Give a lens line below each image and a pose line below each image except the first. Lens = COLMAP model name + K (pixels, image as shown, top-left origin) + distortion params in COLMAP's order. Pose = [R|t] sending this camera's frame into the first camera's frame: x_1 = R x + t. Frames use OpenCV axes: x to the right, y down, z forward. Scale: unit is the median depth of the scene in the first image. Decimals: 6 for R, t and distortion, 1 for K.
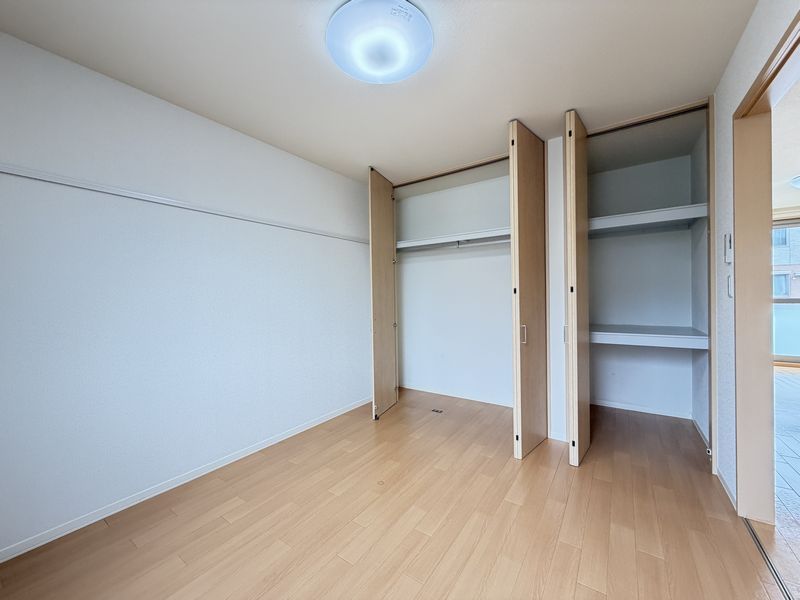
lens RADIAL K [[318.1, 0, 397.1], [0, 318.1, 297.2], [0, 0, 1]] dist [-0.015990, -0.001340]
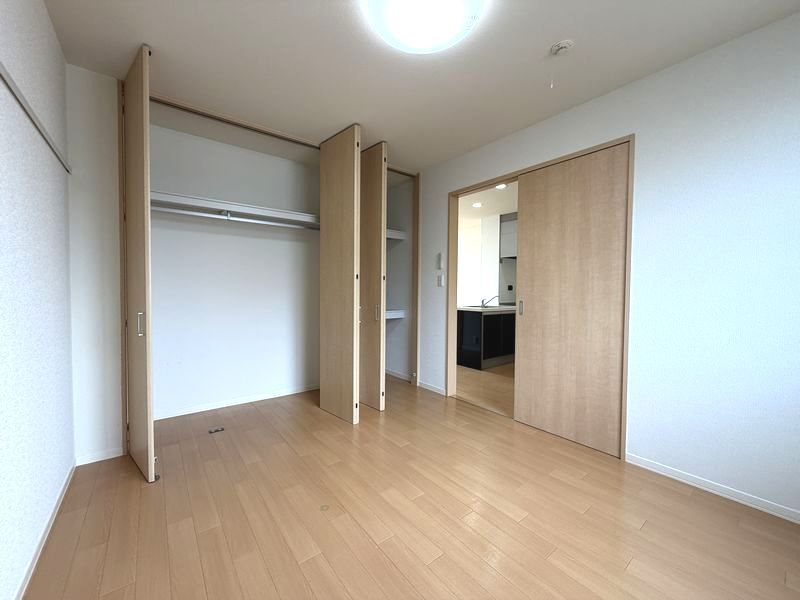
lens RADIAL K [[318.1, 0, 396.2], [0, 318.1, 304.2], [0, 0, 1]] dist [-0.015990, -0.001340]
pose [[0.296535, -0.032457, 0.954470, -0.663682], [-0.011226, 0.999235, 0.037467, 0.028491], [-0.954956, -0.021826, 0.295944, 0.525396]]
